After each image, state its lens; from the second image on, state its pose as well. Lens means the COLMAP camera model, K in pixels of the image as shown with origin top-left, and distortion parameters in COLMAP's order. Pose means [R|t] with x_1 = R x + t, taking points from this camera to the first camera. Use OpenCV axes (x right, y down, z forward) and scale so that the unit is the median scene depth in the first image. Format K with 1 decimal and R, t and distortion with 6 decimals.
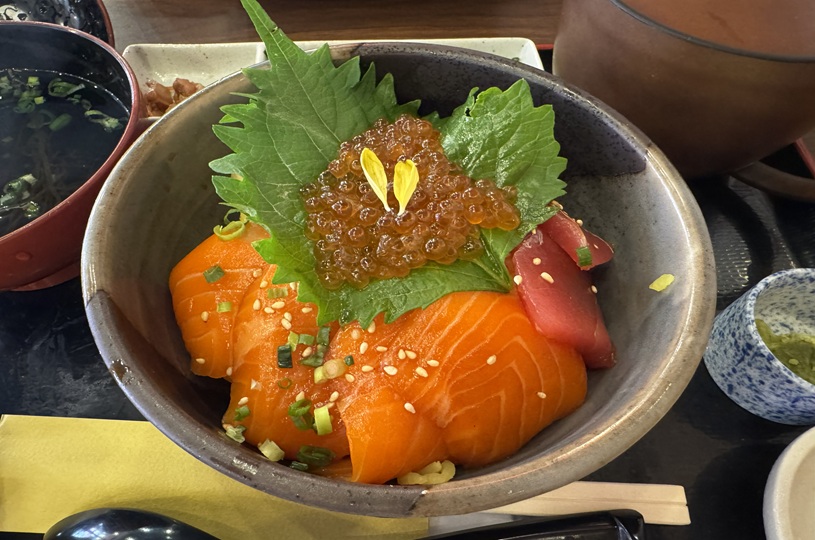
lens RADIAL K [[564.3, 0, 365.8], [0, 564.3, 269.5], [0, 0, 1]] dist [-0.095753, 0.106226]
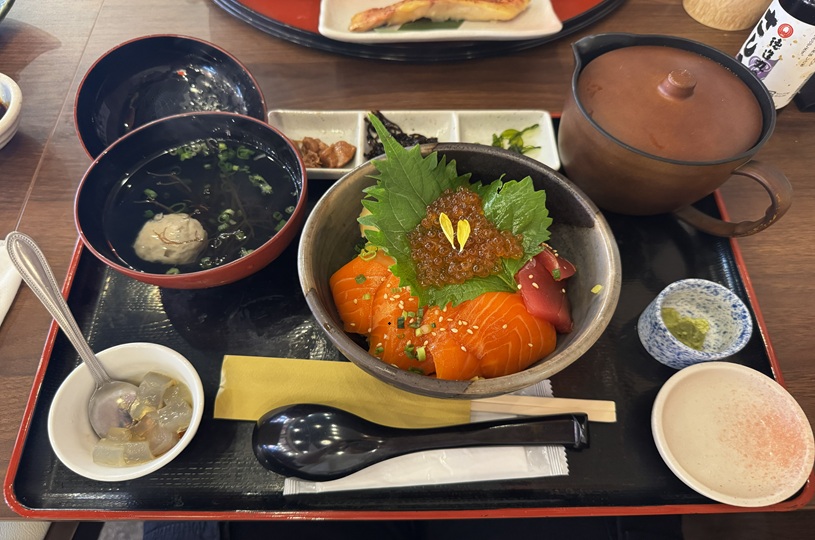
lens RADIAL K [[555.3, 0, 406.1], [0, 555.3, 289.6], [0, 0, 1]] dist [0.001316, -0.000311]
pose [[0.999782, 0.019261, 0.008066, -0.132928], [-0.019837, 0.996692, 0.078817, -0.108169], [-0.006522, -0.078960, 0.996856, -0.873618]]
